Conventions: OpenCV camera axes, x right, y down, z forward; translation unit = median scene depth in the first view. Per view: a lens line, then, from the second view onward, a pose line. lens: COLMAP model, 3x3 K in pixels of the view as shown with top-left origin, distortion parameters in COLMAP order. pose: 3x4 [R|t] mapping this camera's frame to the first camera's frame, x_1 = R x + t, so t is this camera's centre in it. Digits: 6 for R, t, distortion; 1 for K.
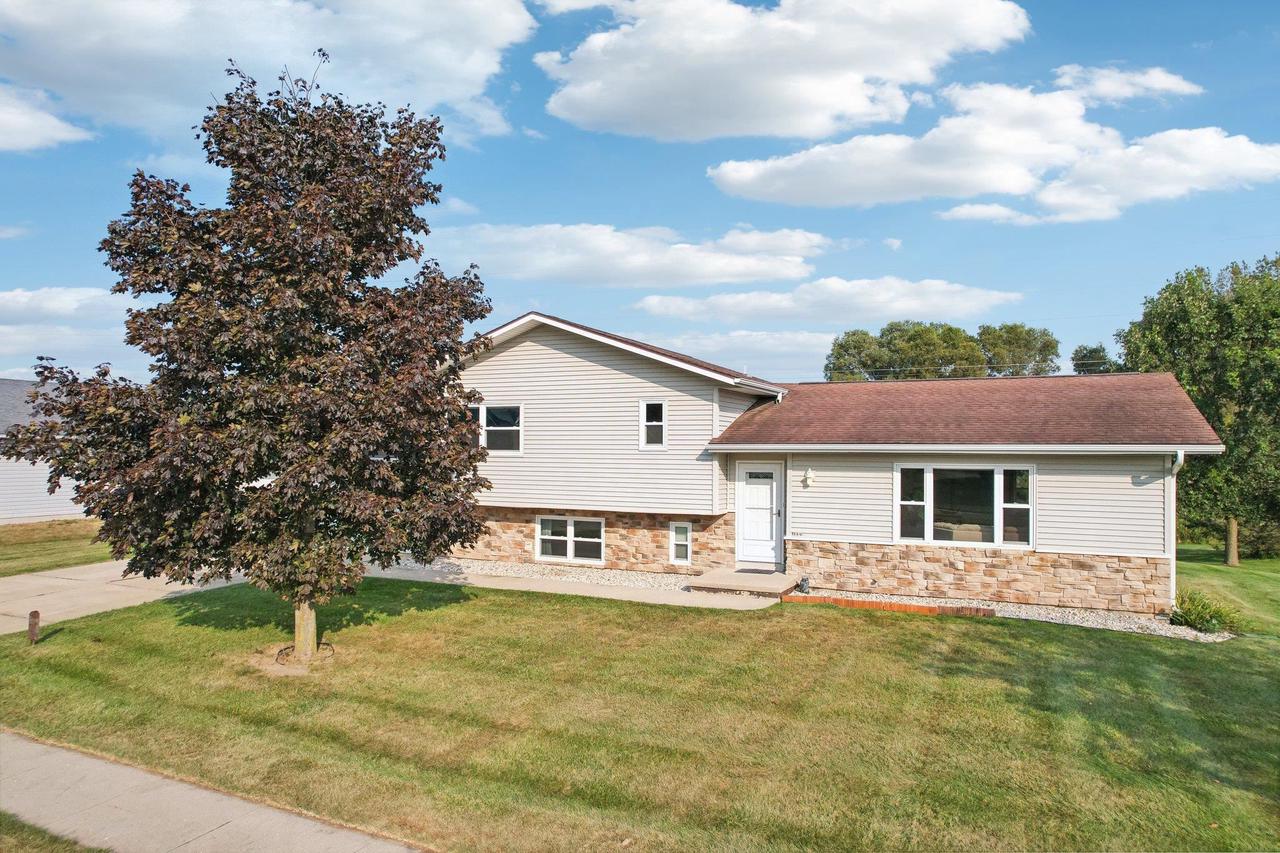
lens RADIAL K [[818.9, 0, 636.6], [0, 818.9, 429.5], [0, 0, 1]] dist [-0.083798, 0.065158]
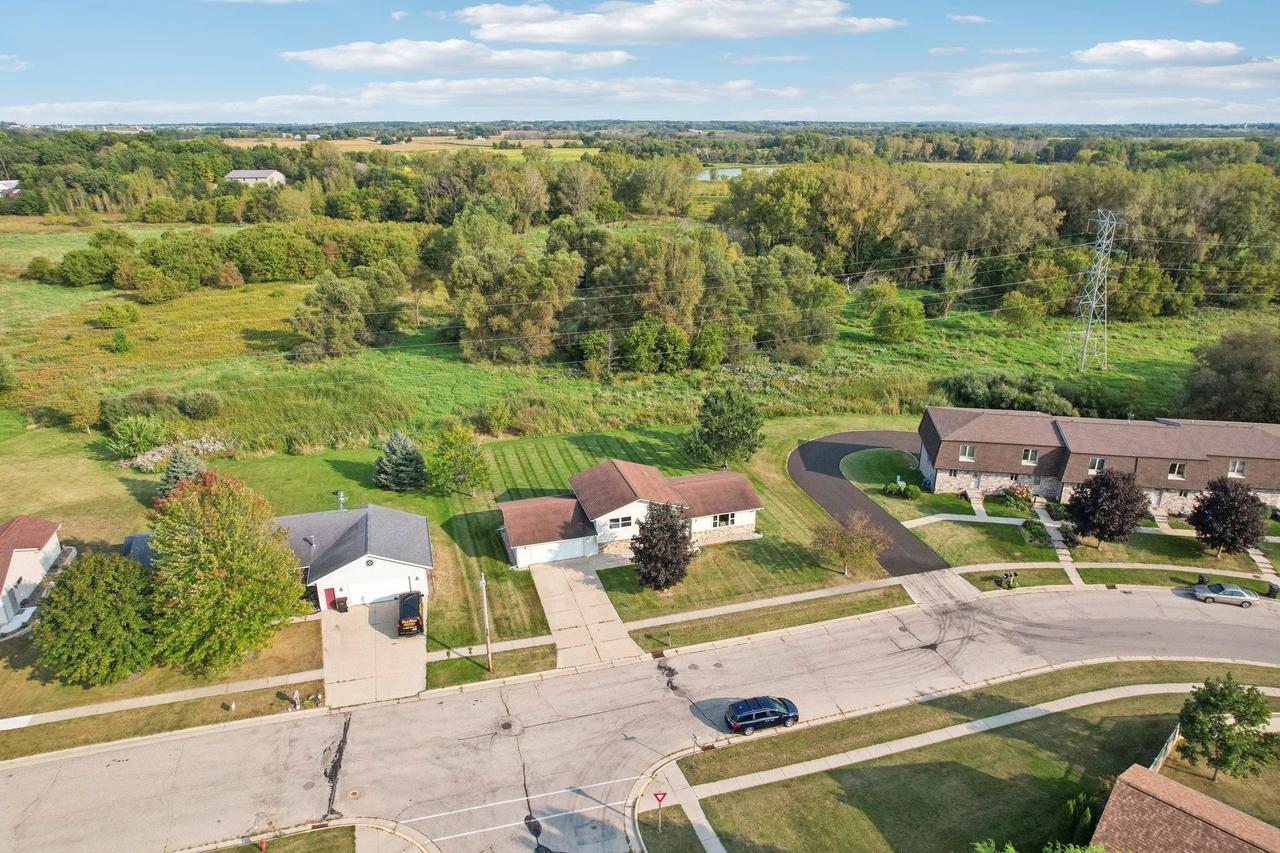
lens RADIAL K [[824.4, 0, 638.5], [0, 824.4, 430.8], [0, 0, 1]] dist [-0.081481, 0.072716]
pose [[0.742521, -0.245994, 0.623017, -2.869256], [-0.008107, 0.926753, 0.375584, -2.195929], [-0.669774, -0.283930, 0.686139, -1.916415]]
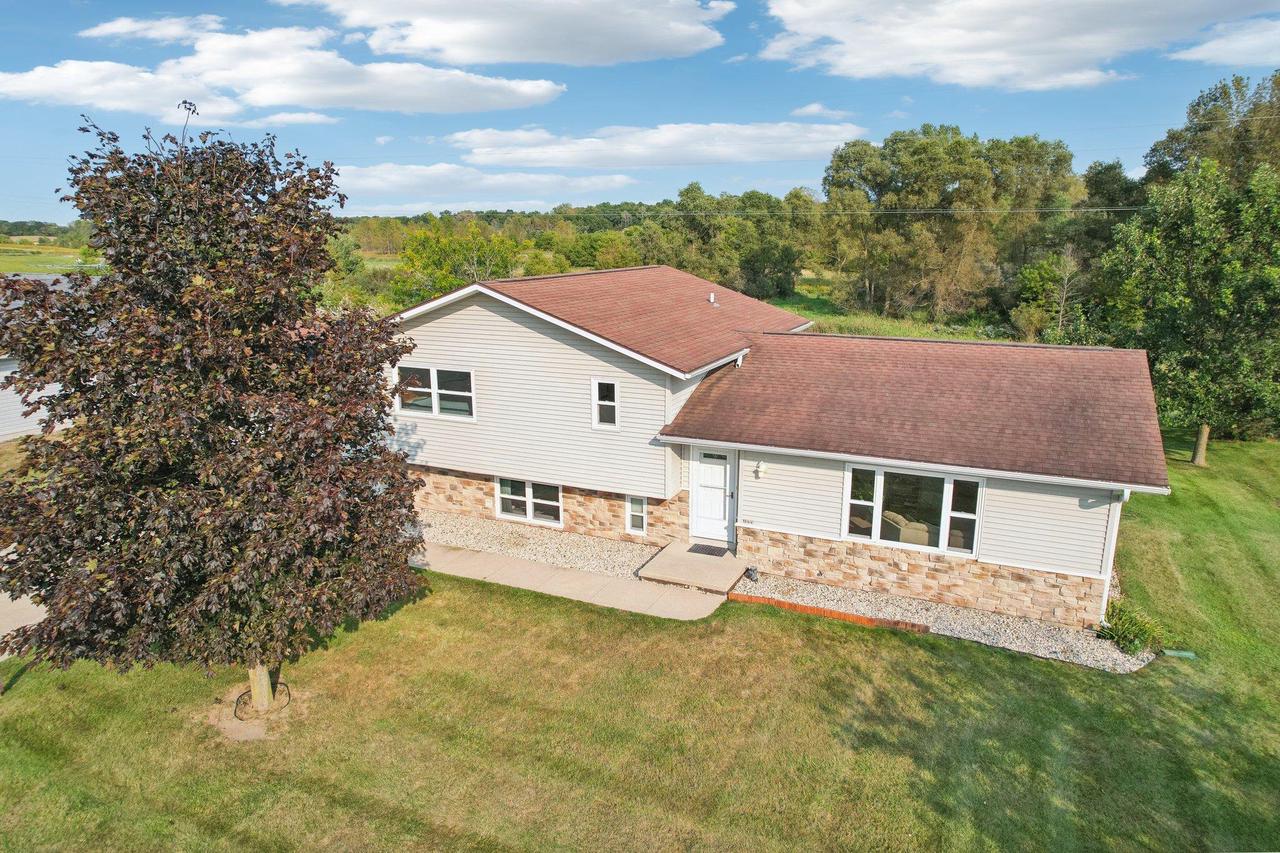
lens RADIAL K [[828.0, 0, 639.6], [0, 828.0, 429.7], [0, 0, 1]] dist [-0.075496, 0.063299]
pose [[0.999919, -0.011684, 0.005081, 0.057182], [0.009996, 0.966688, 0.255763, -0.236006], [-0.007901, -0.255691, 0.966726, 0.042326]]
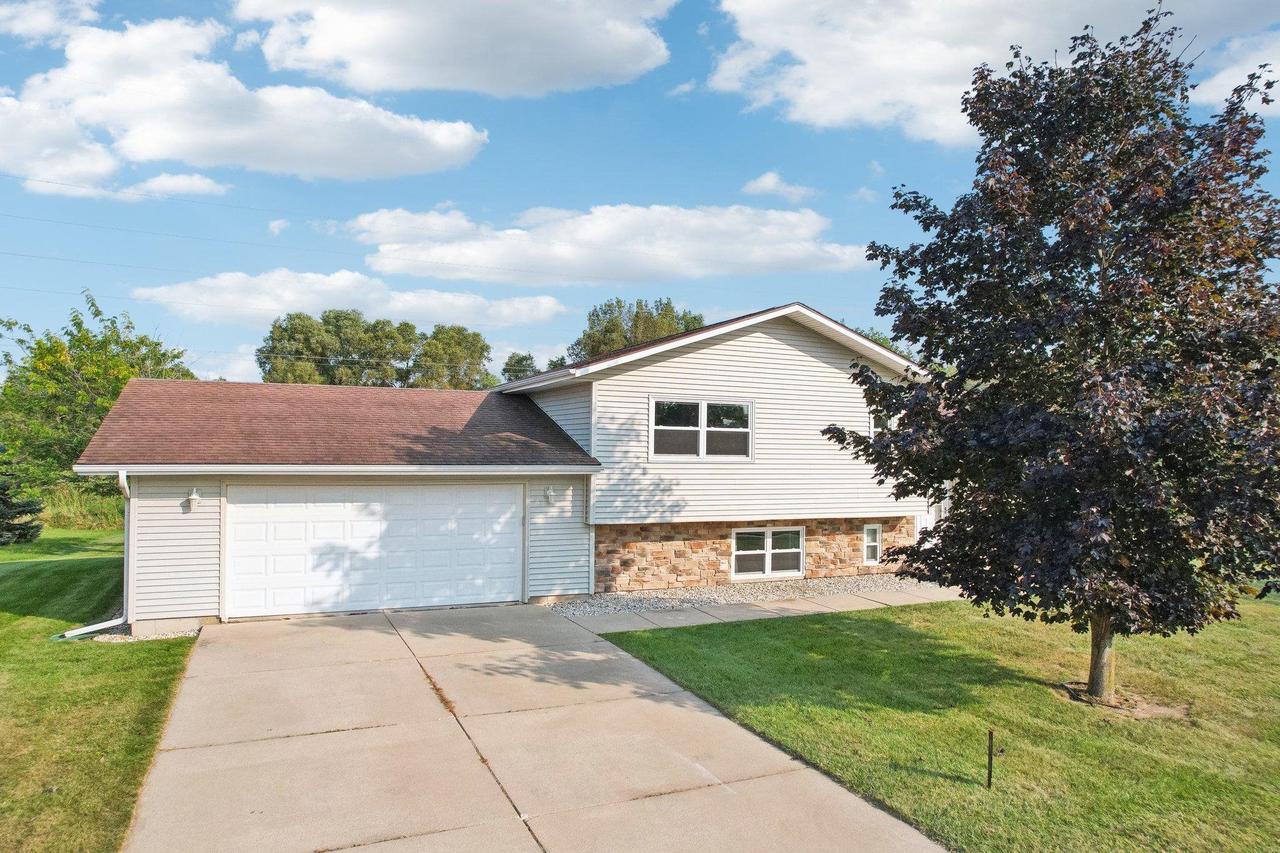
lens RADIAL K [[828.0, 0, 639.6], [0, 828.0, 429.7], [0, 0, 1]] dist [-0.075496, 0.063299]
pose [[0.648773, 0.020872, 0.760695, -0.998546], [-0.029053, 0.999574, -0.002648, 0.003824], [-0.760427, -0.020383, 0.649104, 0.578243]]
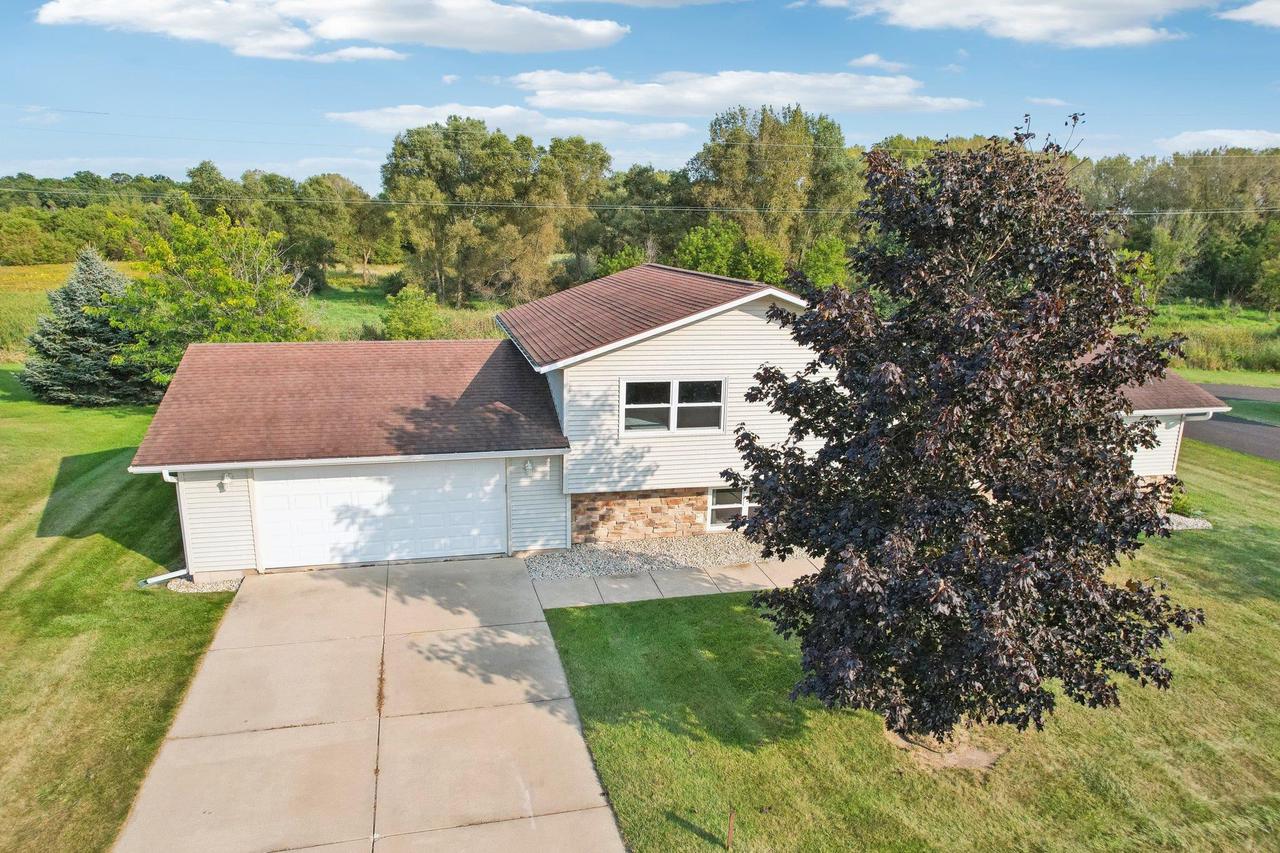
lens RADIAL K [[843.8, 0, 640.0], [0, 843.8, 432.0], [0, 0, 1]] dist [-0.081802, 0.076734]
pose [[0.774194, -0.139070, 0.617481, -0.904306], [-0.033798, 0.965089, 0.259734, -0.241487], [-0.632045, -0.221954, 0.742466, 0.386202]]
